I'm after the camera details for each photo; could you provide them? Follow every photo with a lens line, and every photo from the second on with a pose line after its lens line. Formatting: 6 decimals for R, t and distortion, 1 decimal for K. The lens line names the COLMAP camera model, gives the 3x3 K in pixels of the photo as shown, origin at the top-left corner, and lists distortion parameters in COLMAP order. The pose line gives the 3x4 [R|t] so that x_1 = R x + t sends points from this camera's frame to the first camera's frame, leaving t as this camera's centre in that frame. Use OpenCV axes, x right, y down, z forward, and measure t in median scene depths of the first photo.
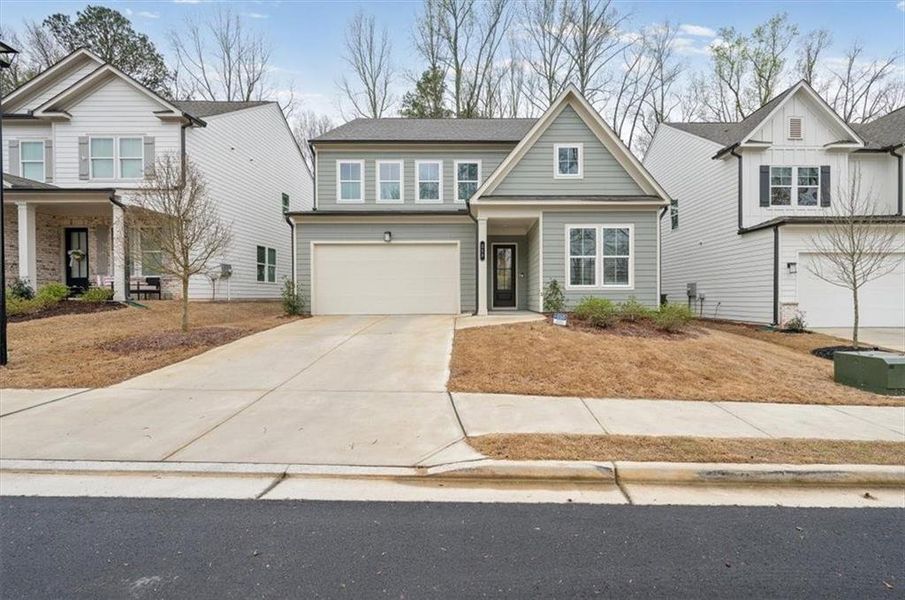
lens RADIAL K [[394.3, 0, 487.6], [0, 394.3, 300.0], [0, 0, 1]] dist [-0.001439, -0.000079]
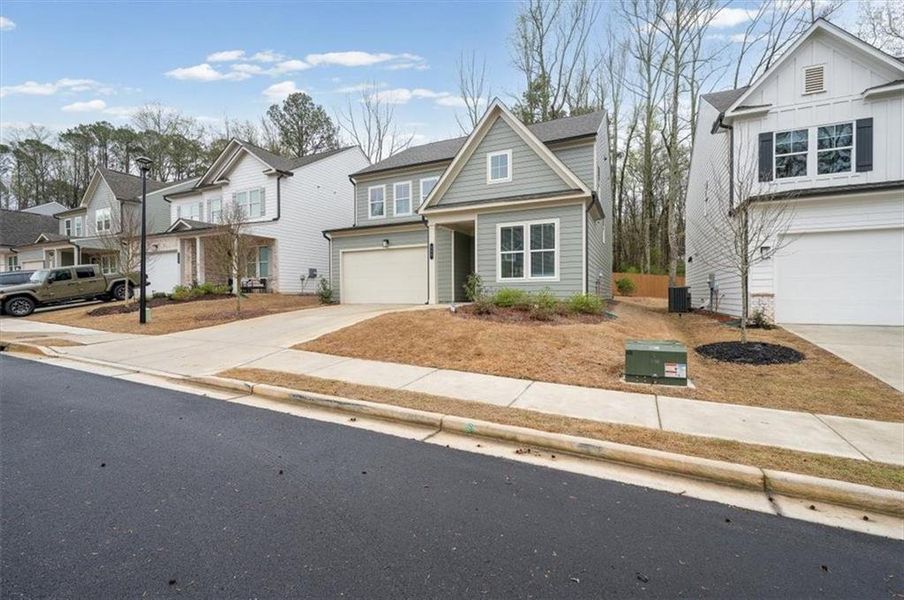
lens RADIAL K [[377.8, 0, 457.8], [0, 377.8, 298.9], [0, 0, 1]] dist [-0.001124, -0.000142]
pose [[0.905004, 0.003342, -0.425389, 0.484000], [-0.001577, 0.999989, 0.004501, 0.014477], [0.425400, -0.003403, 0.904999, -0.018012]]
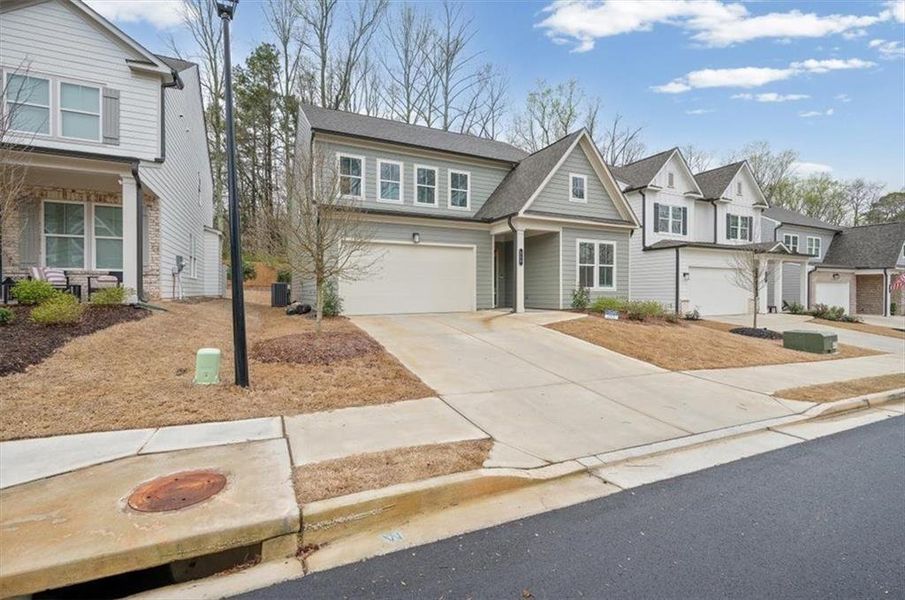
lens RADIAL K [[378.2, 0, 449.0], [0, 378.2, 295.8], [0, 0, 1]] dist [-0.001124, -0.000142]
pose [[0.915252, -0.000583, 0.402881, -0.572037], [-0.001069, 0.999992, 0.003876, -0.012634], [-0.402880, -0.003978, 0.915244, 0.054823]]
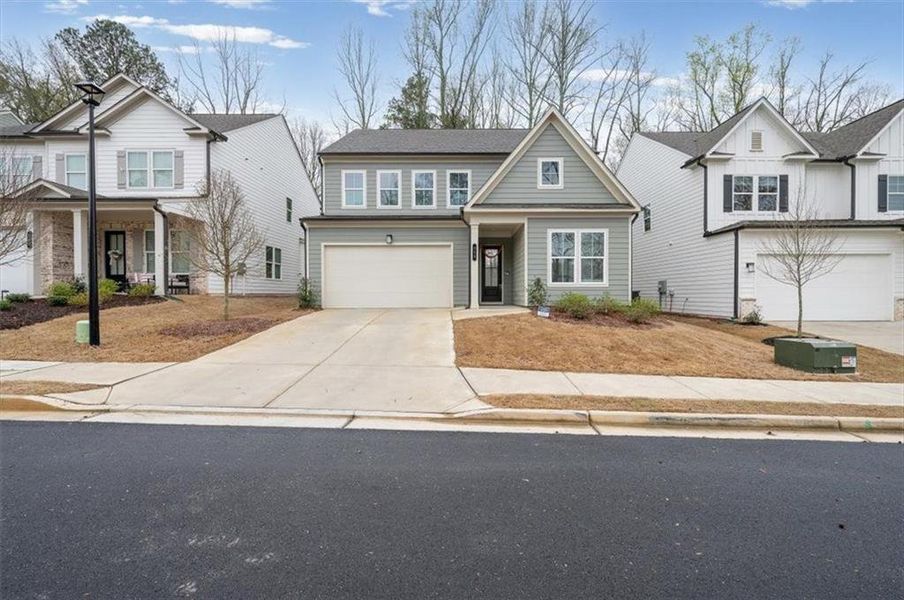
lens RADIAL K [[385.2, 0, 461.3], [0, 385.2, 297.0], [0, 0, 1]] dist [0.000433, -0.000146]
pose [[0.999874, 0.003049, -0.015582, -0.029162], [-0.003044, 0.999995, 0.000339, 0.004035], [0.015583, -0.000292, 0.999879, -0.099786]]
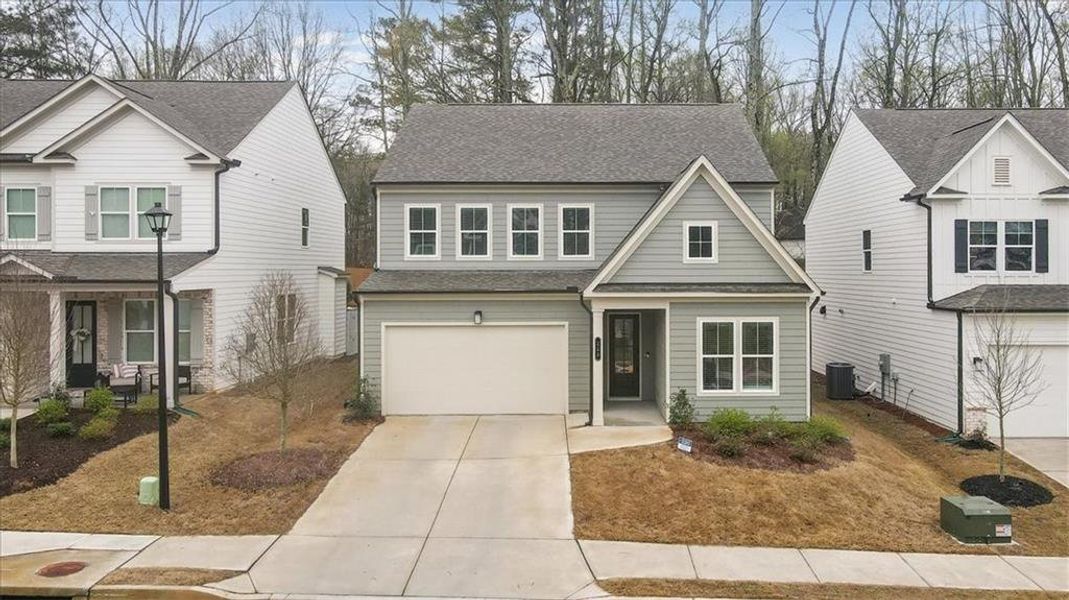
lens RADIAL K [[785.6, 0, 583.0], [0, 785.6, 272.9], [0, 0, 1]] dist [-0.003182, 0.026373]
pose [[0.999938, 0.002540, -0.010872, -0.023431], [-0.002673, 0.999921, -0.012286, -0.231544], [0.010840, 0.012315, 0.999865, -0.589124]]
